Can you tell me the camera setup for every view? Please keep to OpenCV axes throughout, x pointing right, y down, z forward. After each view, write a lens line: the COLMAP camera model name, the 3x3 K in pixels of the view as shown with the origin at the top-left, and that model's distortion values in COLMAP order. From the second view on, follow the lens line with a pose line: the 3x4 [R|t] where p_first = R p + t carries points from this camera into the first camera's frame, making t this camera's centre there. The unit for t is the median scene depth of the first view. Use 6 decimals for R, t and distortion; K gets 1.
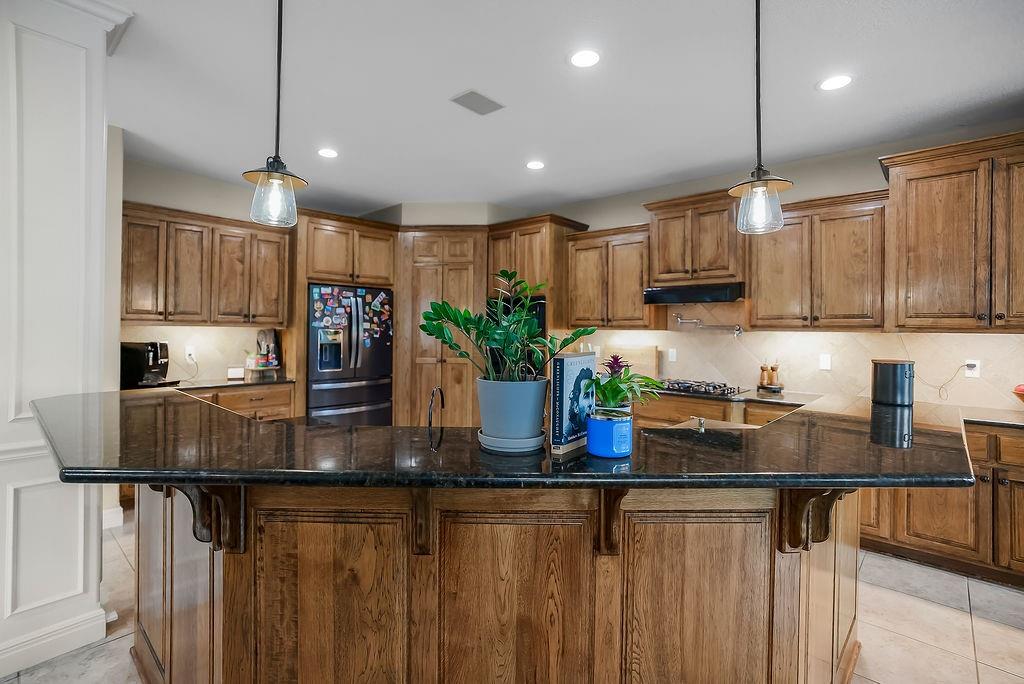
lens RADIAL K [[476.8, 0, 512.0], [0, 476.8, 342.0], [0, 0, 1]] dist [-0.001623, 0.000623]
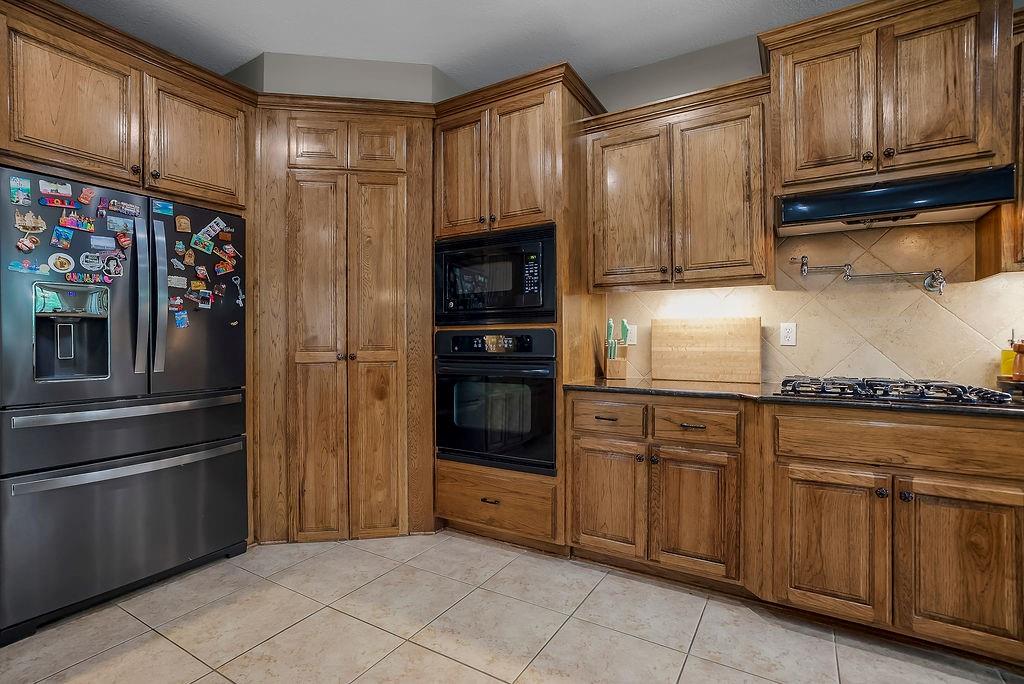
lens RADIAL K [[476.8, 0, 512.0], [0, 476.8, 342.0], [0, 0, 1]] dist [-0.001623, 0.000623]
pose [[0.981641, -0.014671, 0.190173, -0.074300], [0.017642, 0.999747, -0.013938, 0.036111], [-0.189921, 0.017037, 0.981652, 0.482475]]
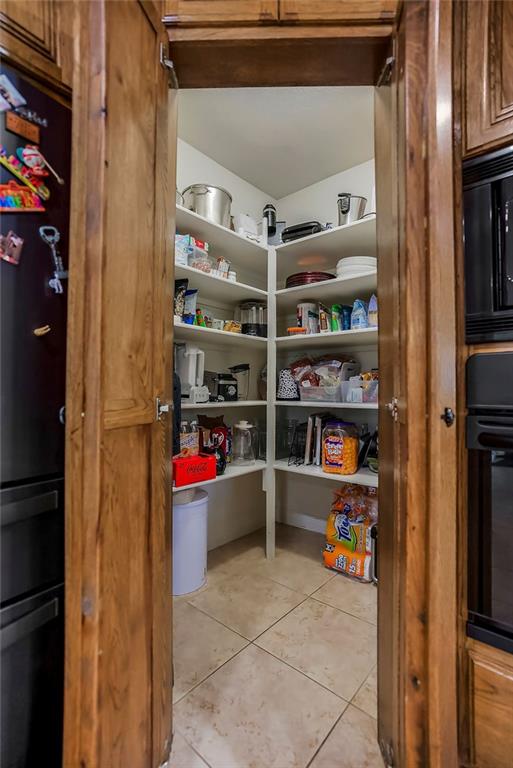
lens RADIAL K [[357.6, 0, 256.5], [0, 357.6, 384.0], [0, 0, 1]] dist [-0.001623, 0.000623]
pose [[0.999078, -0.005925, 0.042531, -0.177662], [0.007278, 0.999471, -0.031708, 0.034225], [-0.042320, 0.031989, 0.998592, 0.875197]]
